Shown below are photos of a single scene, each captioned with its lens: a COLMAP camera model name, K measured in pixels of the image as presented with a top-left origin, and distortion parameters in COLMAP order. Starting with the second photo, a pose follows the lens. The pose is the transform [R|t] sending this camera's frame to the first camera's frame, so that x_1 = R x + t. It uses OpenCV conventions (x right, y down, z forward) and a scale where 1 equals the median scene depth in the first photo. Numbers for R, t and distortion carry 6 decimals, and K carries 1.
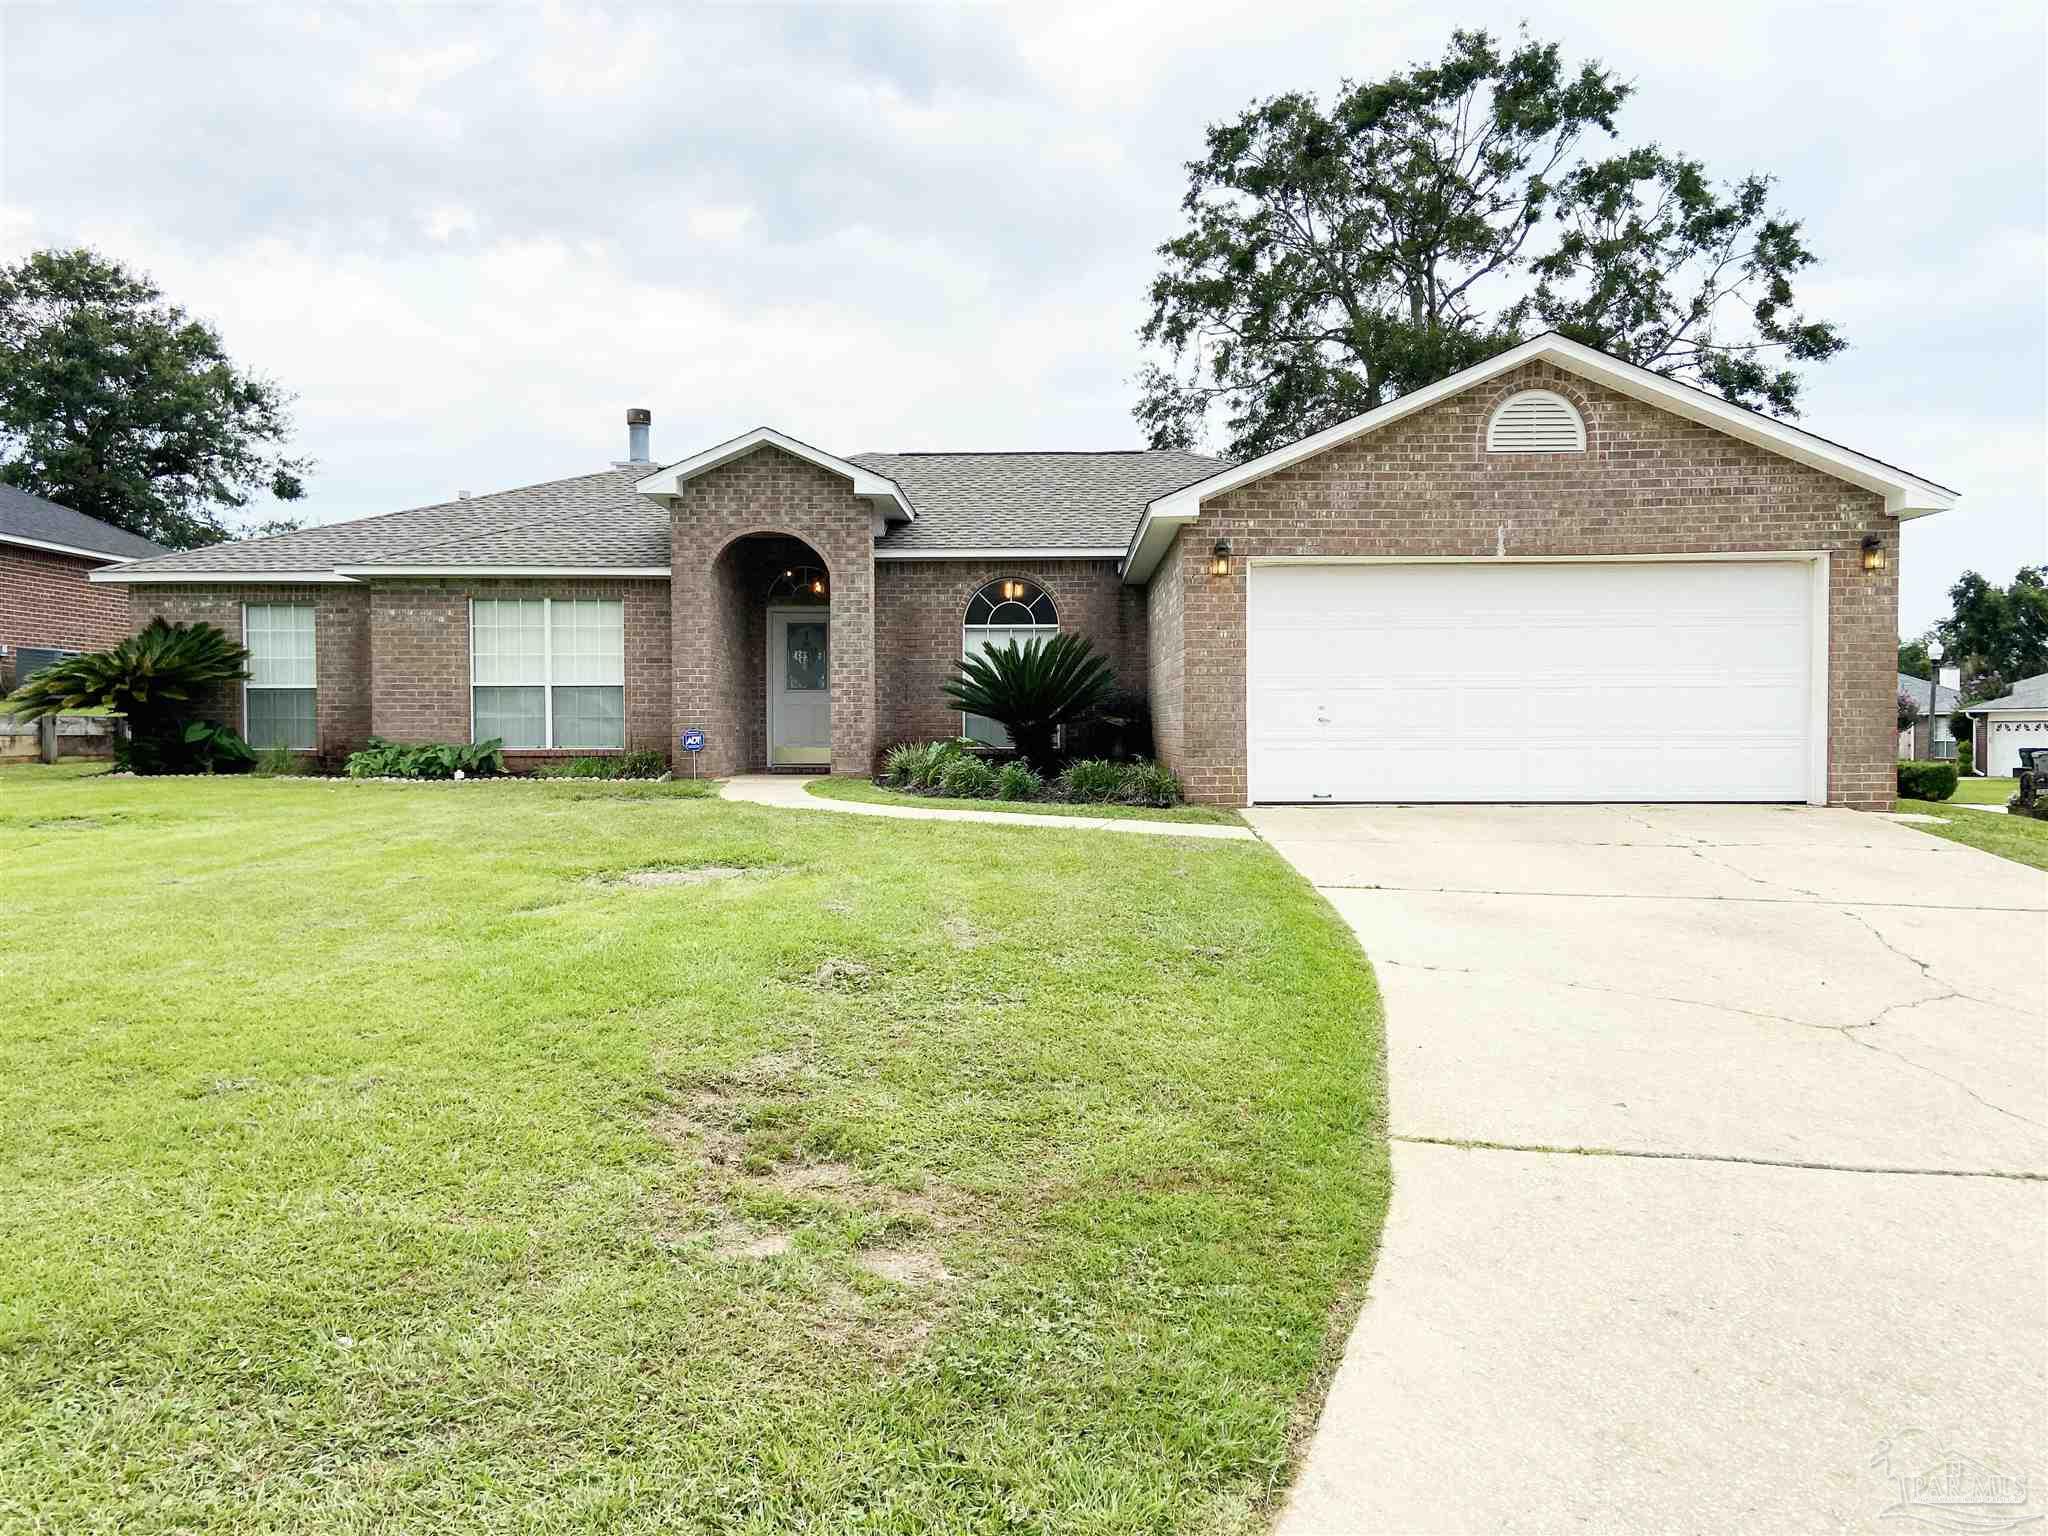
lens RADIAL K [[1512.9, 0, 1035.5], [0, 1512.9, 760.0], [0, 0, 1]] dist [0.110620, -0.125013]
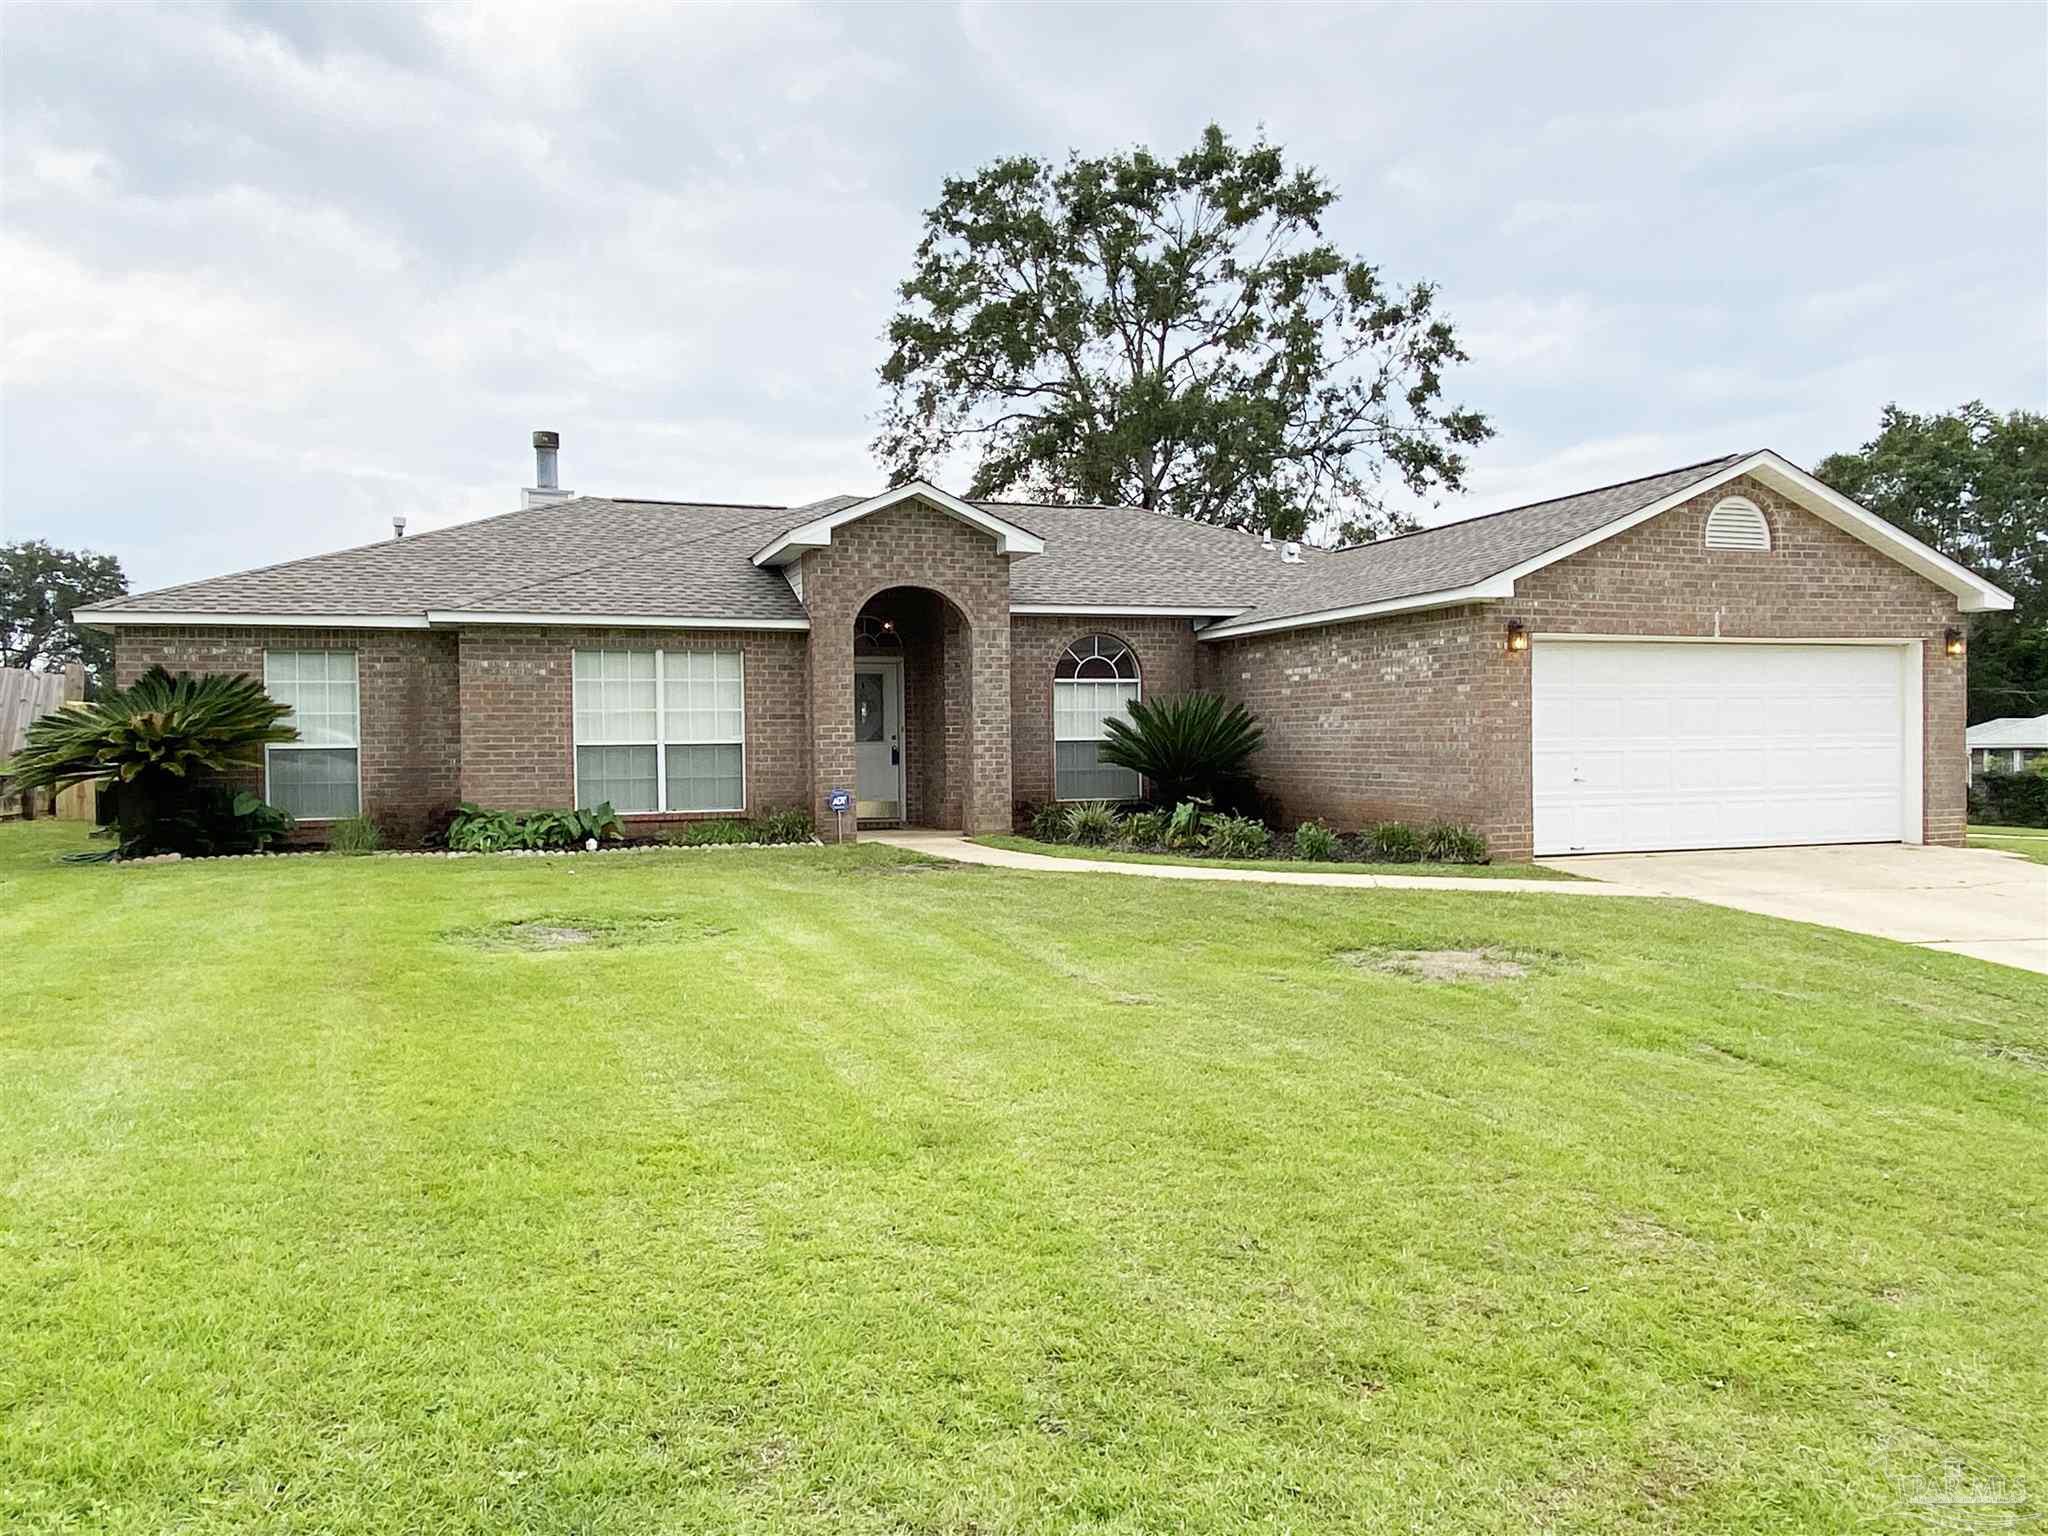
lens RADIAL K [[1489.9, 0, 1024.0], [0, 1489.9, 768.0], [0, 0, 1]] dist [0.101137, -0.145173]
pose [[0.940937, -0.013897, 0.338297, -0.433752], [0.015512, 0.999878, -0.002073, -0.029970], [-0.338227, 0.007198, 0.941037, 0.073921]]
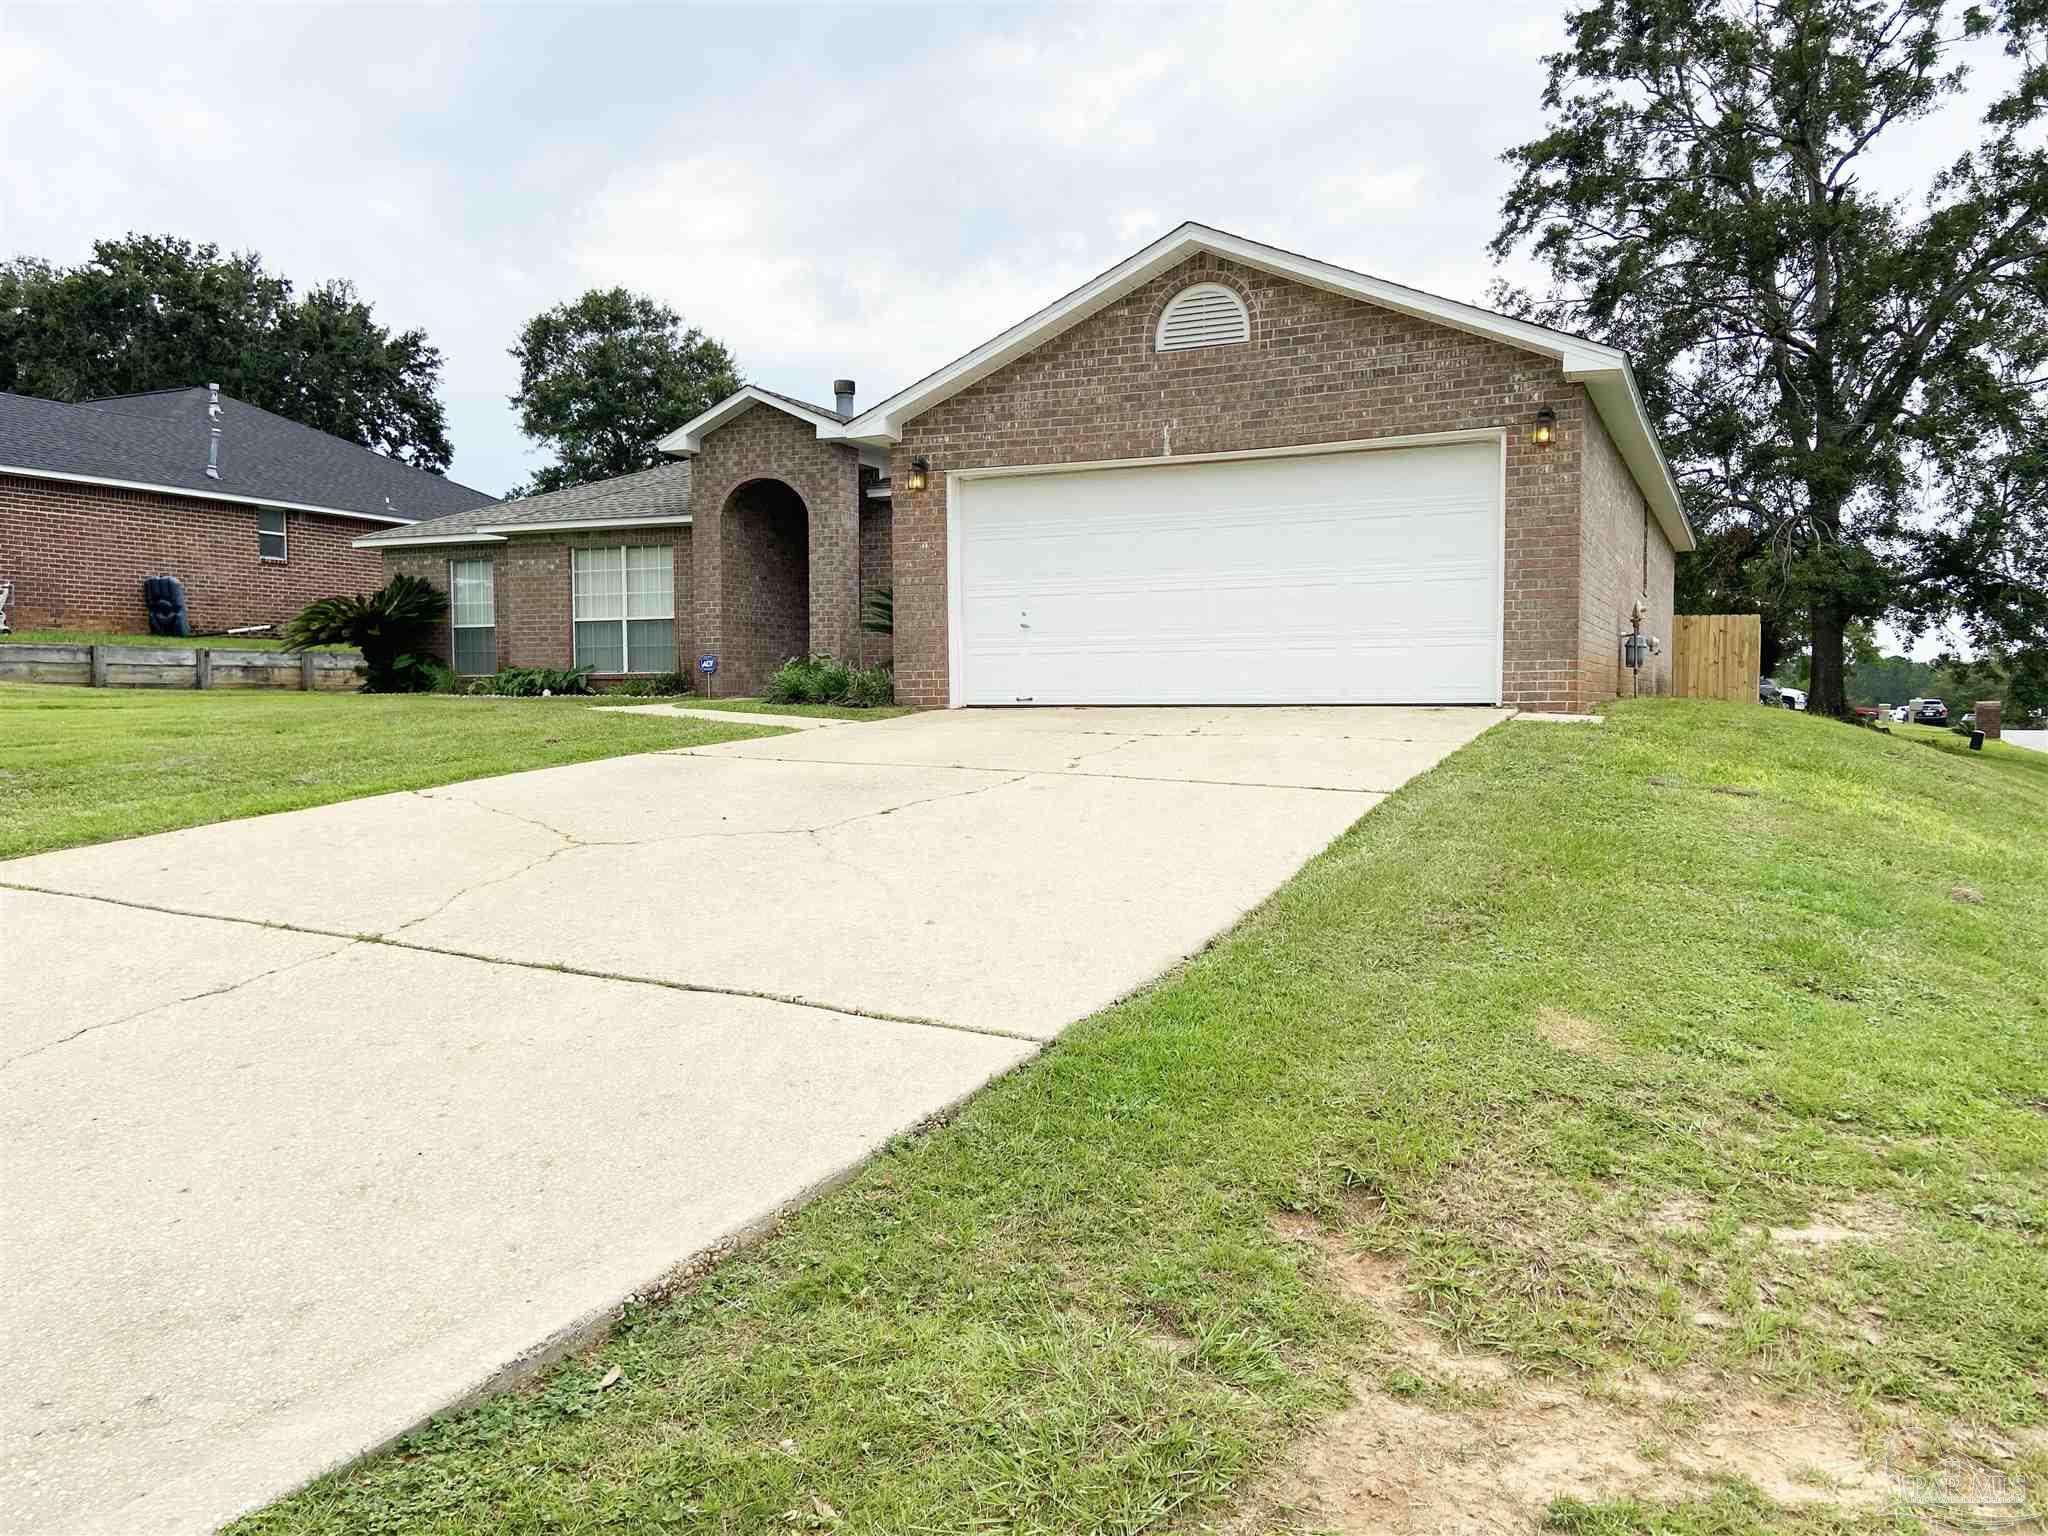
lens RADIAL K [[1512.9, 0, 1035.5], [0, 1512.9, 760.0], [0, 0, 1]] dist [0.110620, -0.125013]
pose [[0.915414, 0.015667, -0.402208, 0.469235], [-0.006645, 0.999694, 0.023818, 0.031078], [0.402458, -0.019131, 0.915238, 0.041124]]
